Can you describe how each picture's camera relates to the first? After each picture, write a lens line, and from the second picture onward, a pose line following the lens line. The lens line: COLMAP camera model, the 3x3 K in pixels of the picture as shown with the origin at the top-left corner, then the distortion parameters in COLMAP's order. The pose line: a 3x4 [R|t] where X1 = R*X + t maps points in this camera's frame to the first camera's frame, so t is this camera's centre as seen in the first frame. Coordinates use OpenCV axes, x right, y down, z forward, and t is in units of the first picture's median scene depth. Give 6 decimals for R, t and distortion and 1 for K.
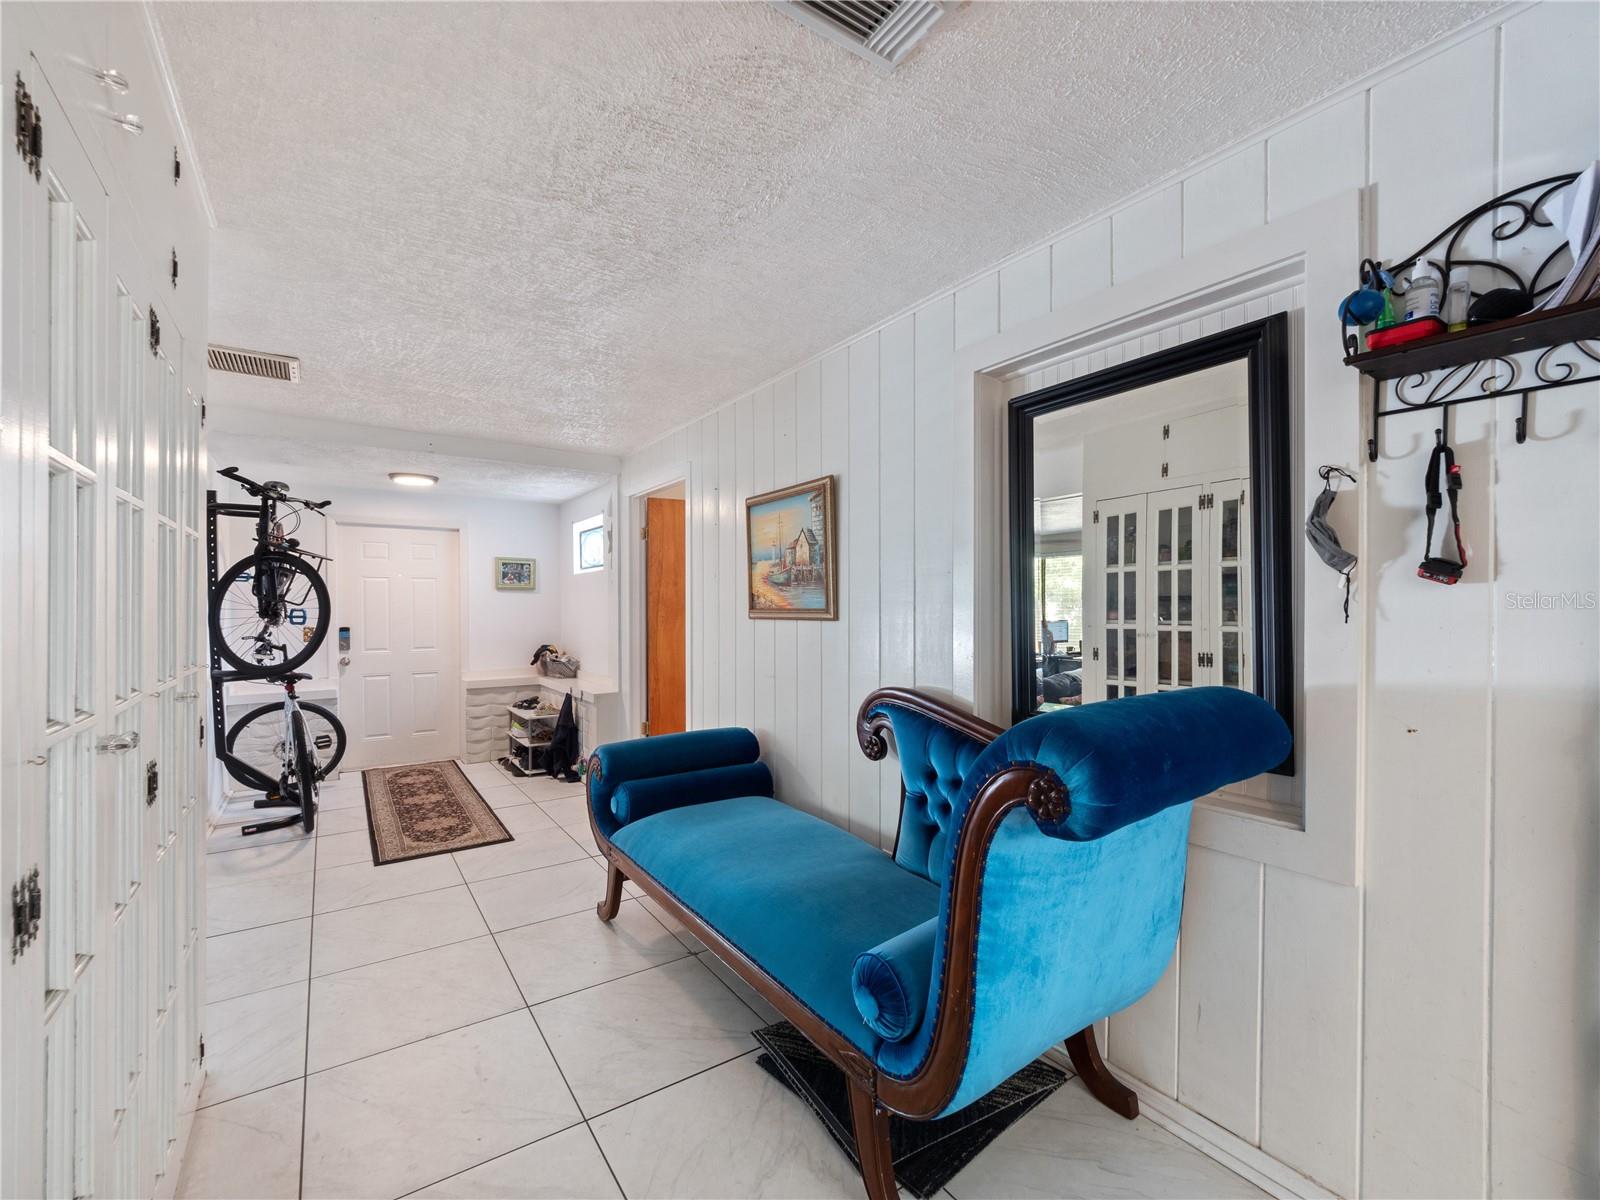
lens RADIAL K [[682.3, 0, 791.0], [0, 682.3, 608.2], [0, 0, 1]] dist [0.000465, -0.004410]
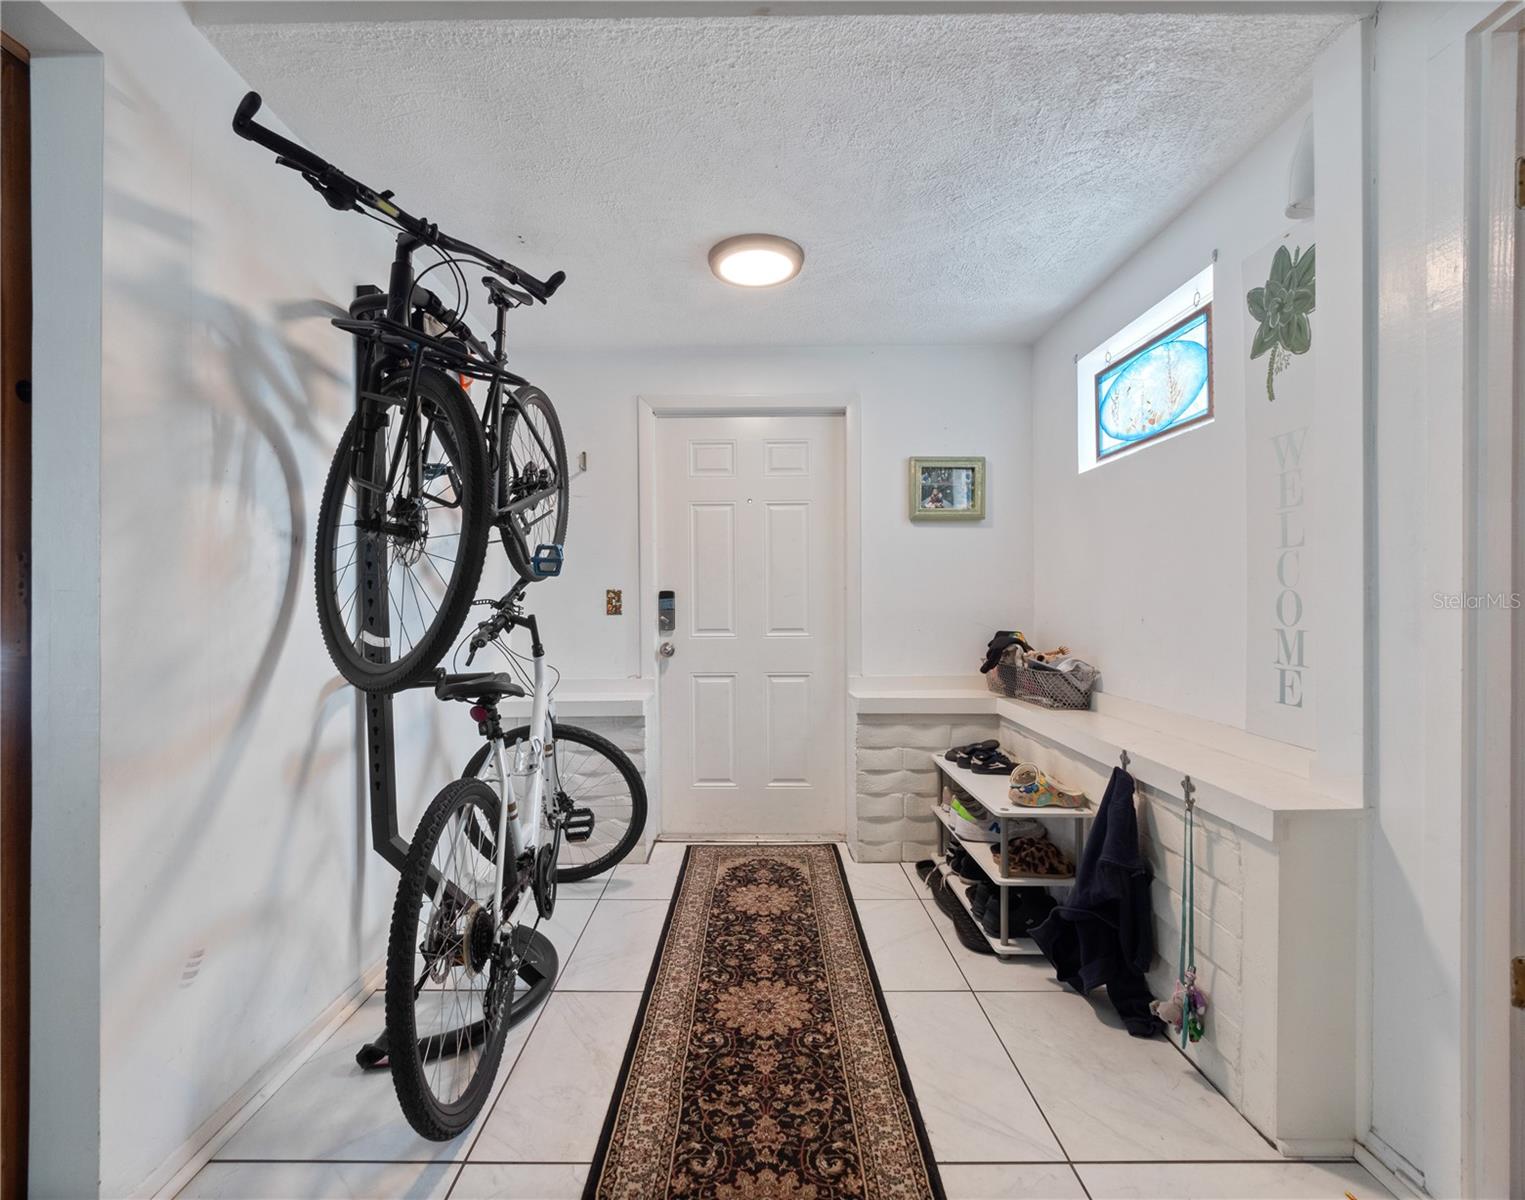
lens RADIAL K [[674.4, 0, 762.5], [0, 674.4, 600.0], [0, 0, 1]] dist [-0.000542, -0.000097]
pose [[0.837104, 0.003797, -0.547031, -0.317733], [-0.001223, 0.999986, 0.005069, 0.038251], [0.547043, -0.003574, 0.837097, 0.660268]]
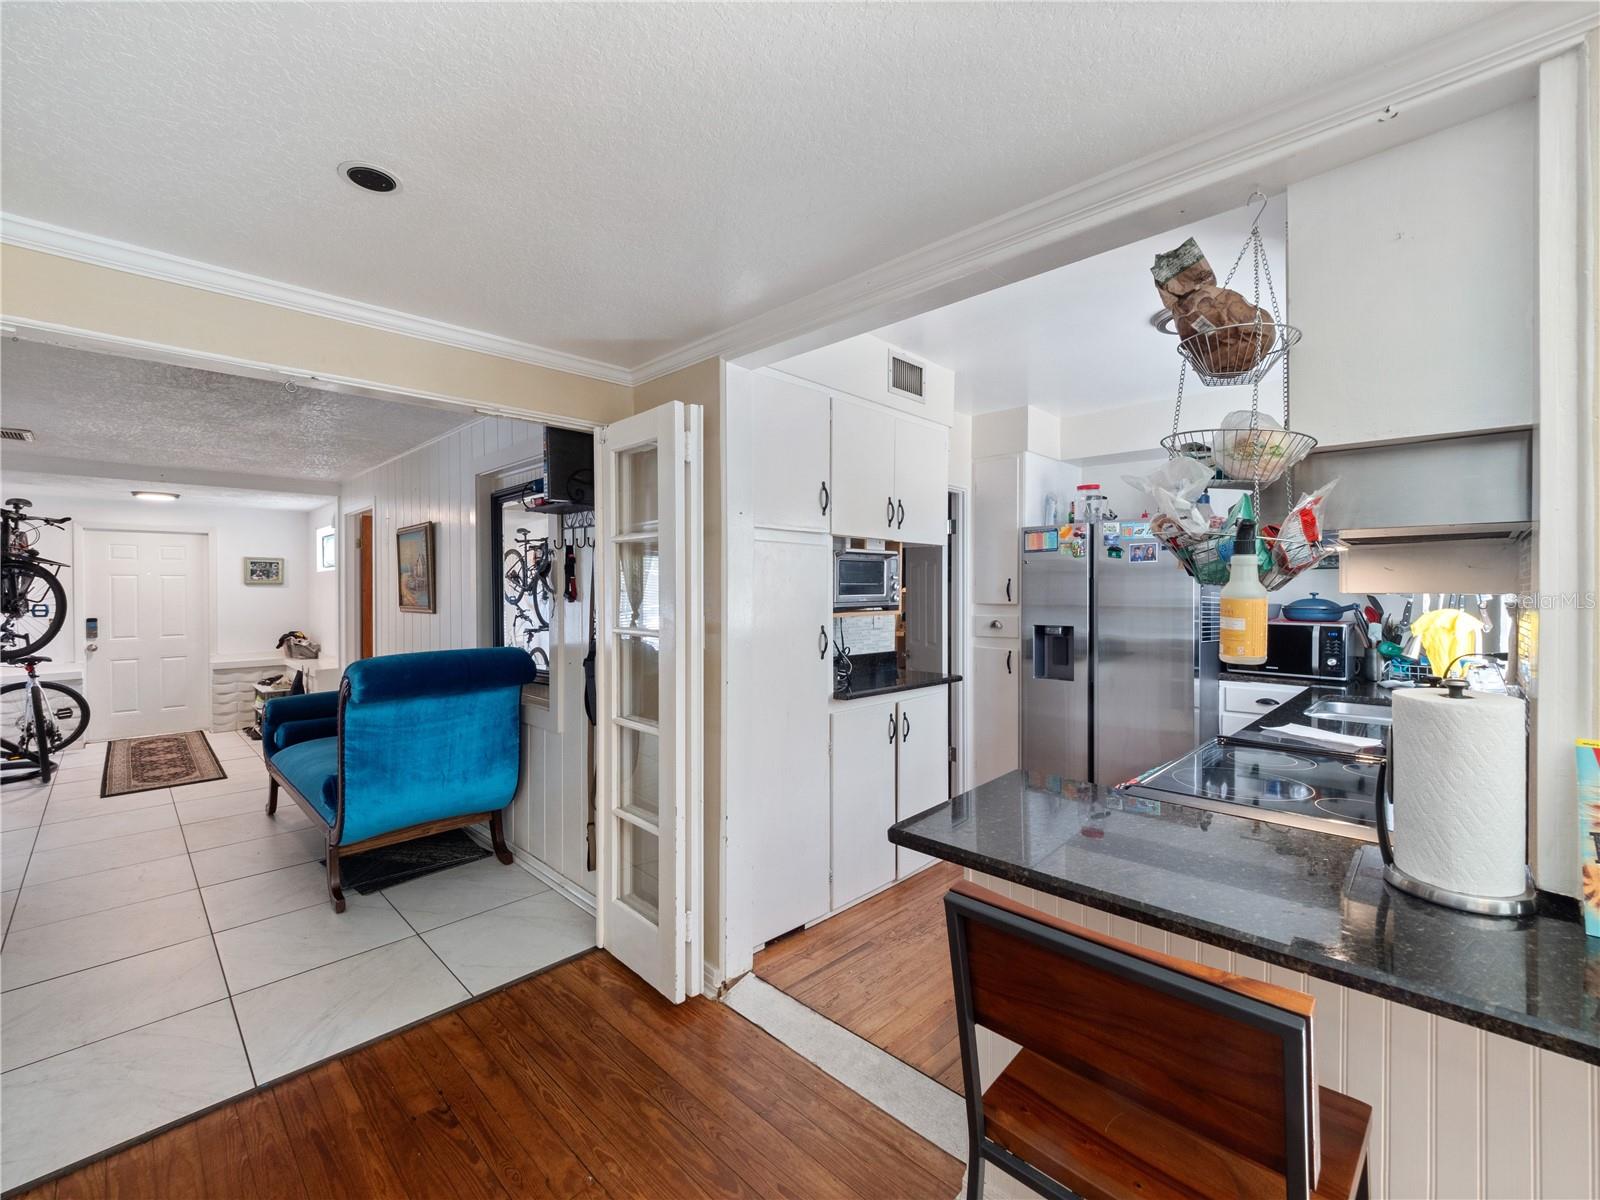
lens RADIAL K [[683.9, 0, 791.5], [0, 683.9, 586.1], [0, 0, 1]] dist [-0.019690, 0.006946]
pose [[0.981387, -0.000282, 0.192038, 0.342739], [0.001415, 0.999982, -0.005765, -0.021534], [-0.192033, 0.005929, 0.981371, -0.415408]]
